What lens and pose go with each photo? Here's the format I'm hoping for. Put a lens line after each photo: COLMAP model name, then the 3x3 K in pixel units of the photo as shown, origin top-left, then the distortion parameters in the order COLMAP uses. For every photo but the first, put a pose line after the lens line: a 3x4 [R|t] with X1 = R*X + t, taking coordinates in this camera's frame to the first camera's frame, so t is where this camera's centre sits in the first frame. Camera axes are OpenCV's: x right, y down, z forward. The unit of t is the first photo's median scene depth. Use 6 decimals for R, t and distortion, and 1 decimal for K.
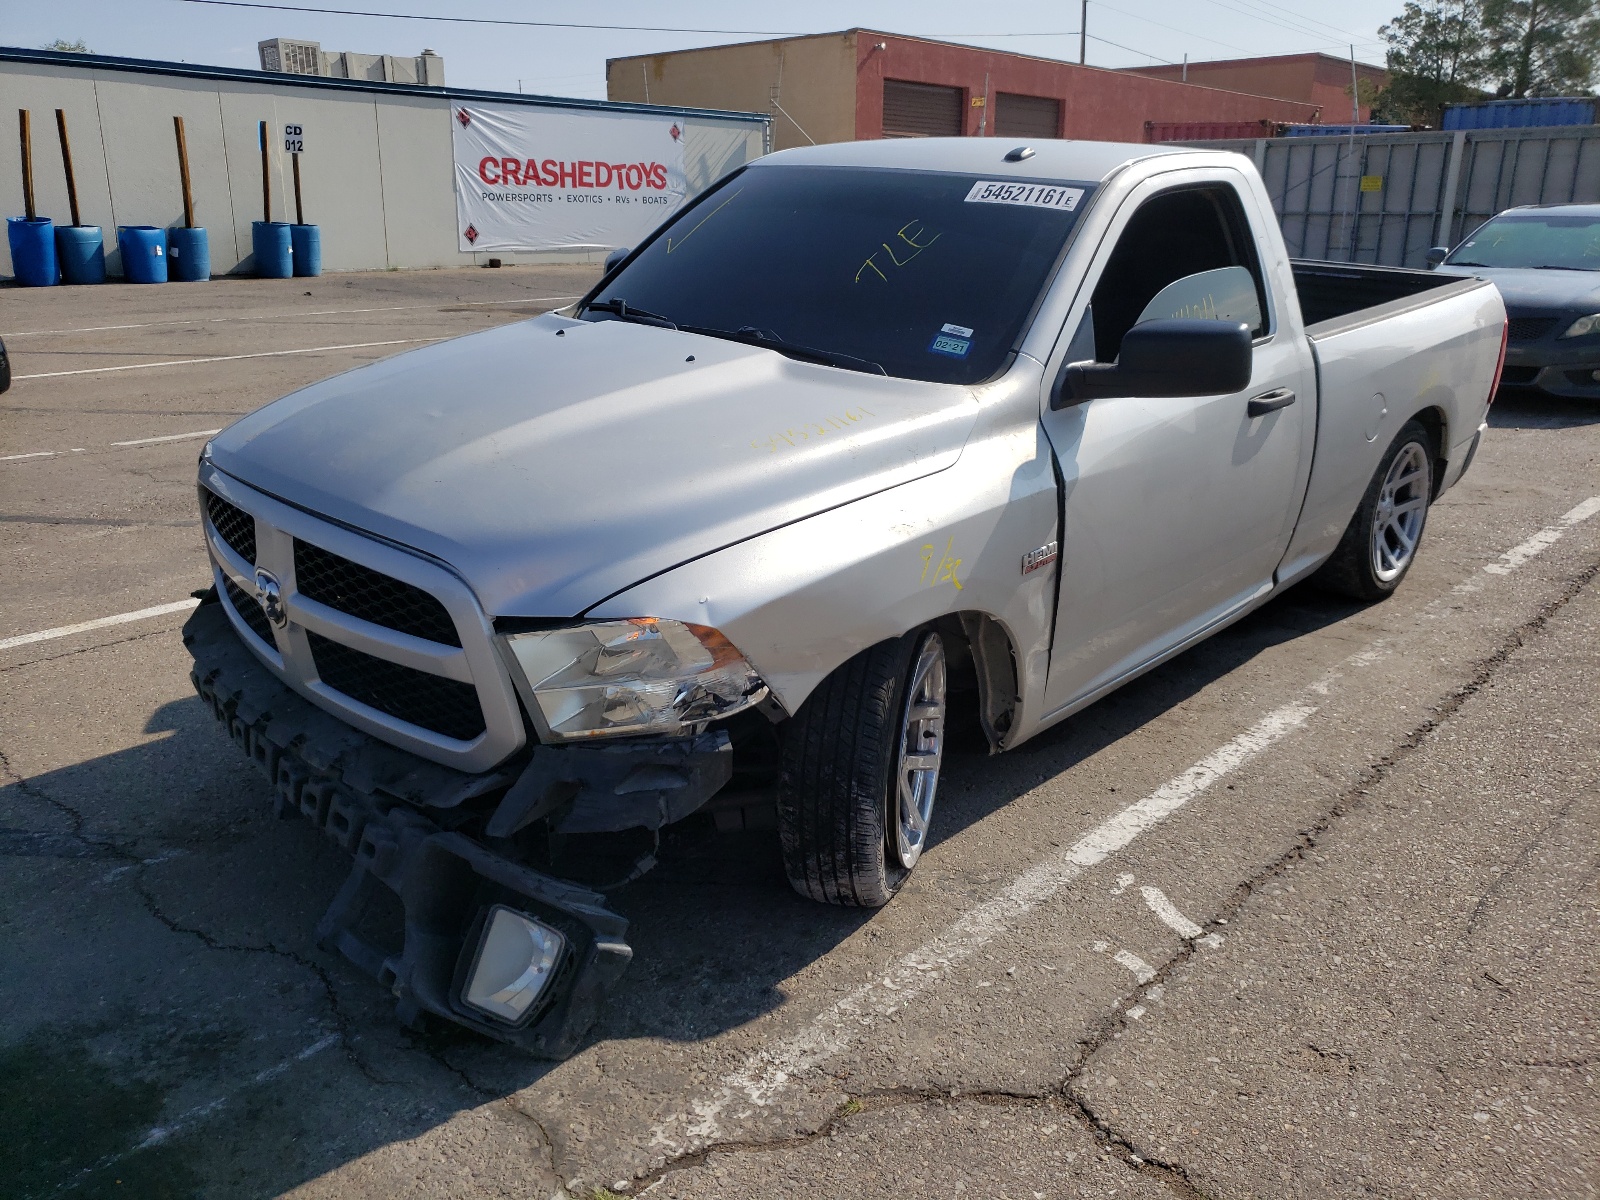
lens RADIAL K [[1286.5, 0, 821.5], [0, 1286.5, 600.3], [0, 0, 1]] dist [0.011410, 0.005689]
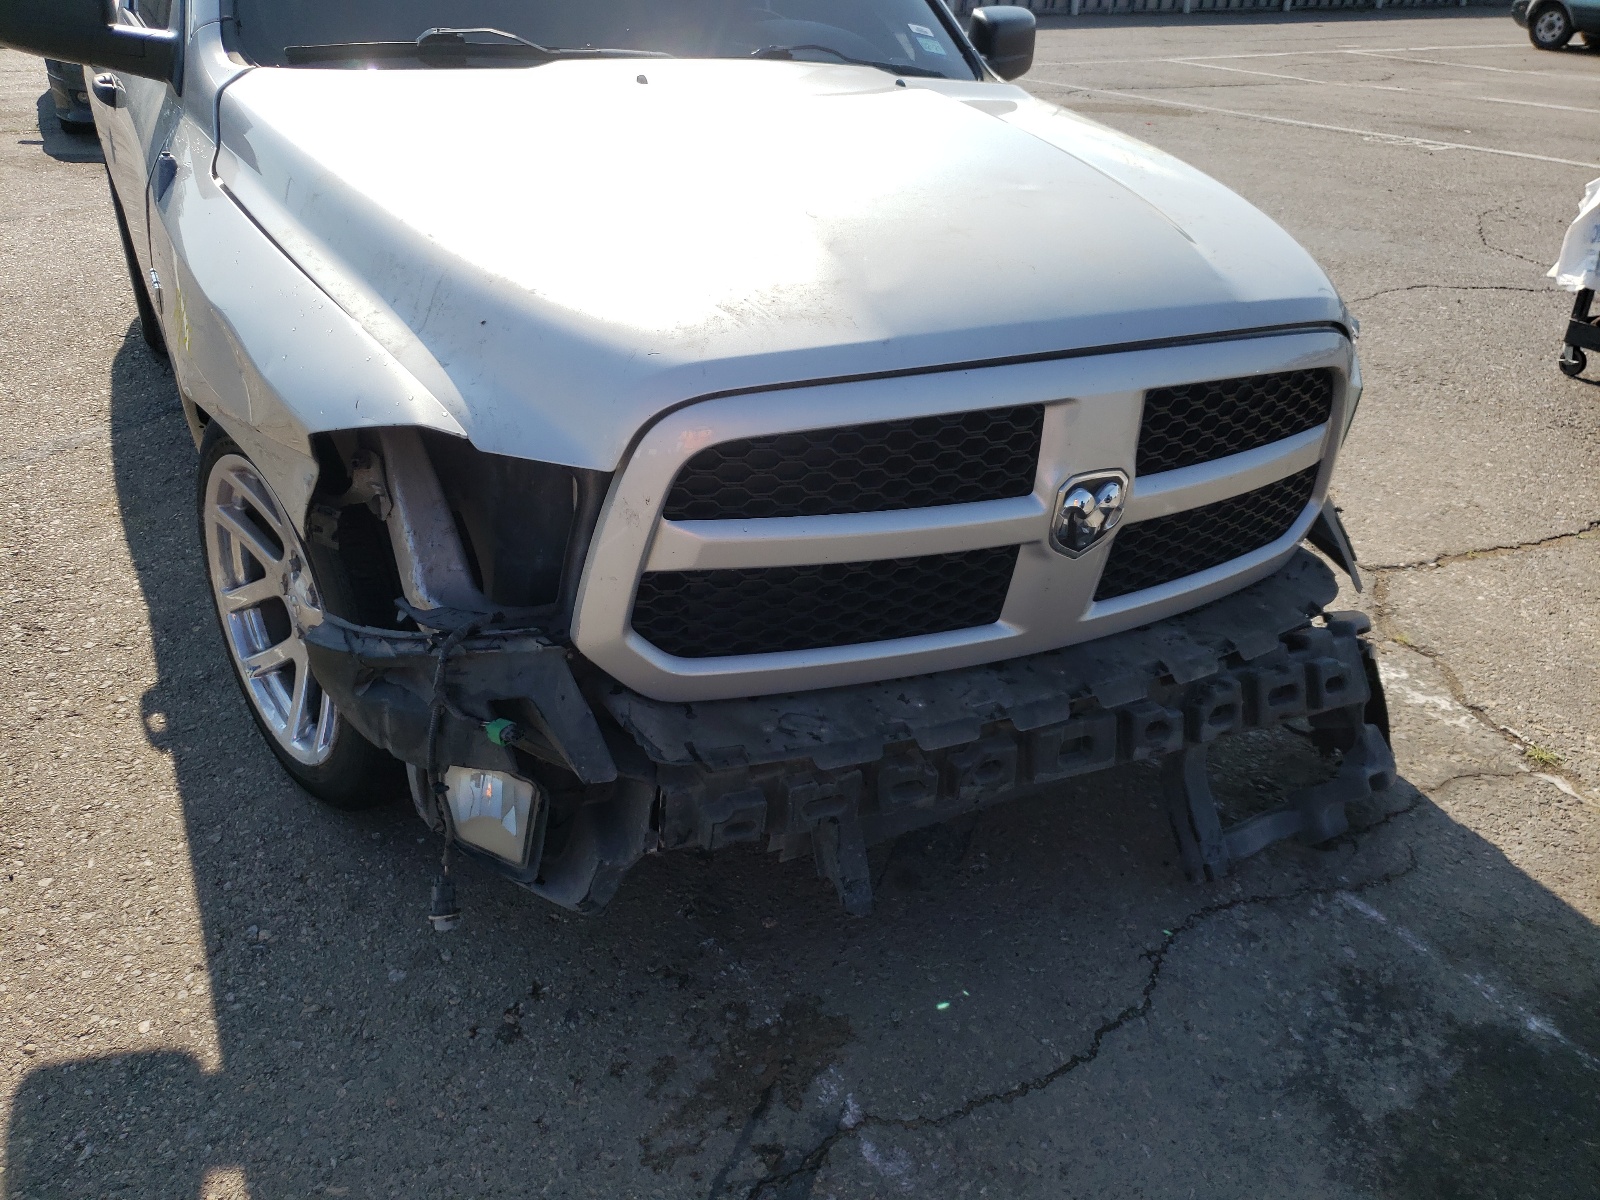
lens RADIAL K [[1286.5, 0, 821.5], [0, 1286.5, 600.3], [0, 0, 1]] dist [0.011410, 0.005689]
pose [[0.286830, -0.445189, 0.848254, -1.142717], [0.282962, 0.885324, 0.368964, -0.262762], [-0.915238, 0.134193, 0.379909, 0.976170]]
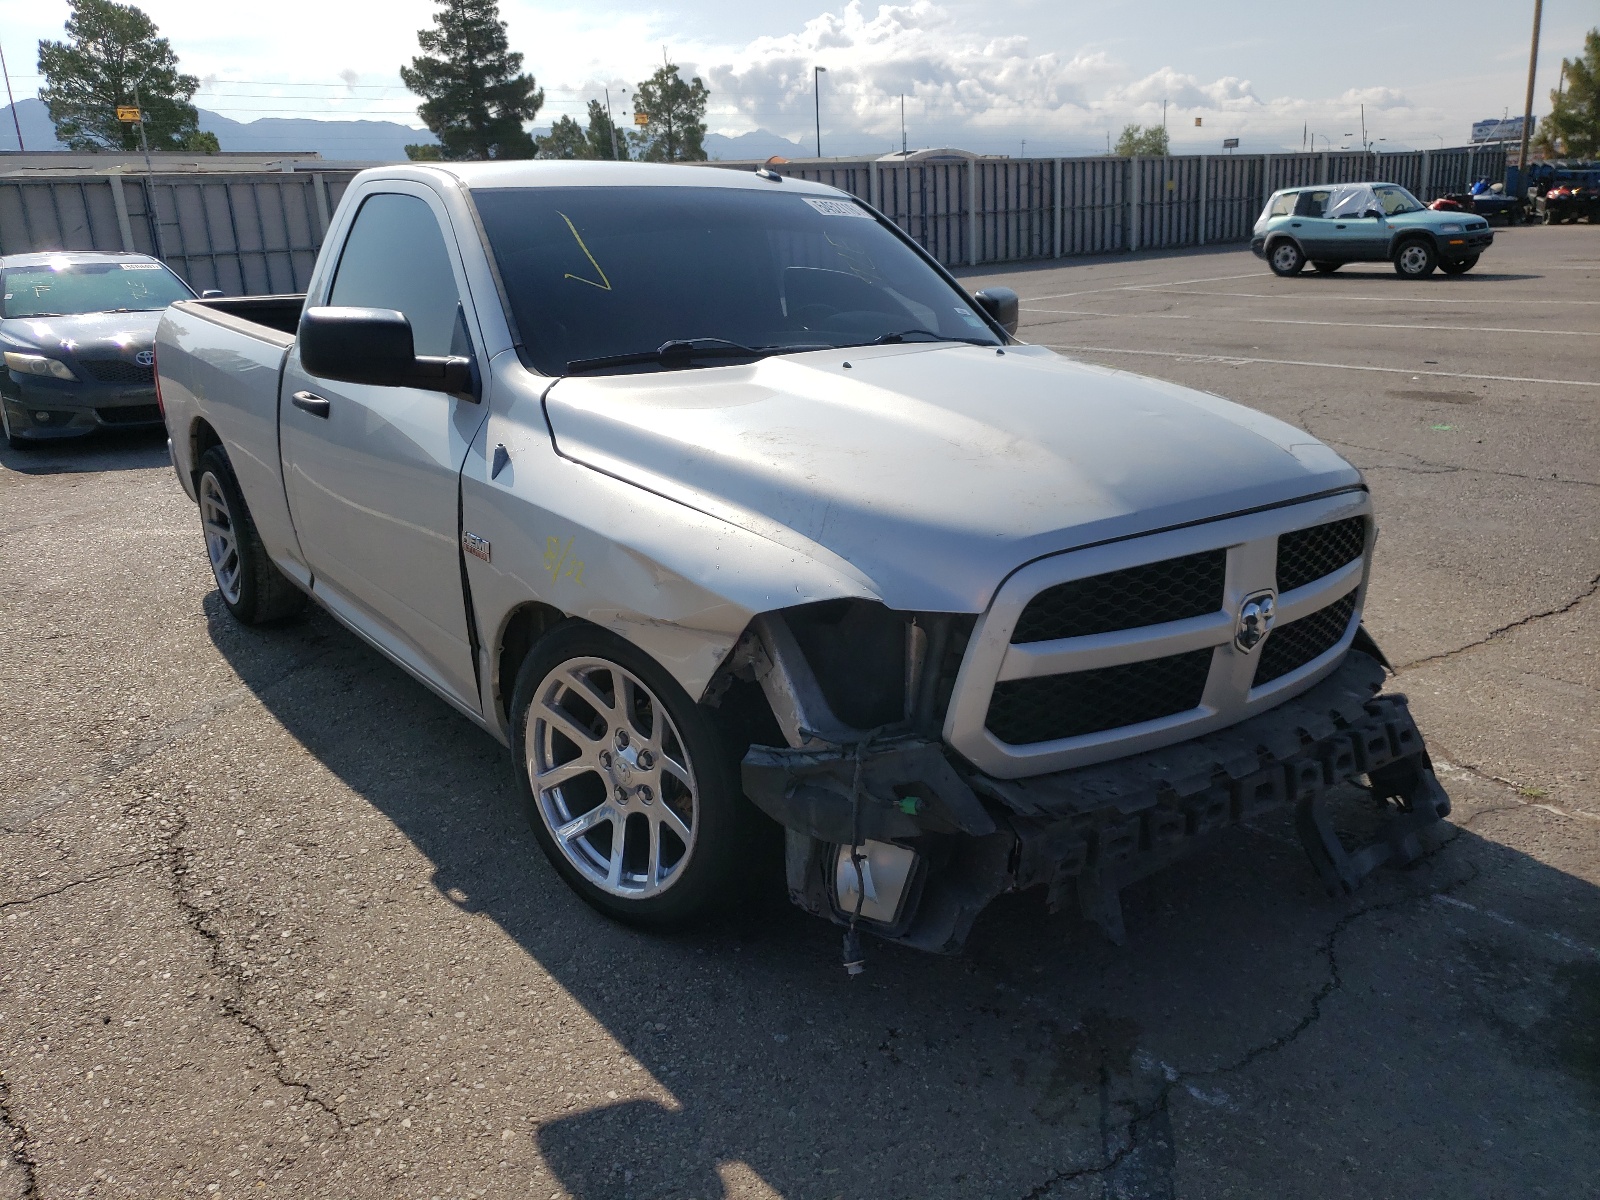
lens RADIAL K [[1289.3, 0, 800.0], [0, 1289.3, 600.0], [0, 0, 1]] dist [-0.020903, 0.070992]
pose [[0.145265, -0.305221, 0.941137, -1.498700], [0.347486, 0.906369, 0.240311, -0.392515], [-0.926365, 0.292123, 0.237723, 1.194315]]
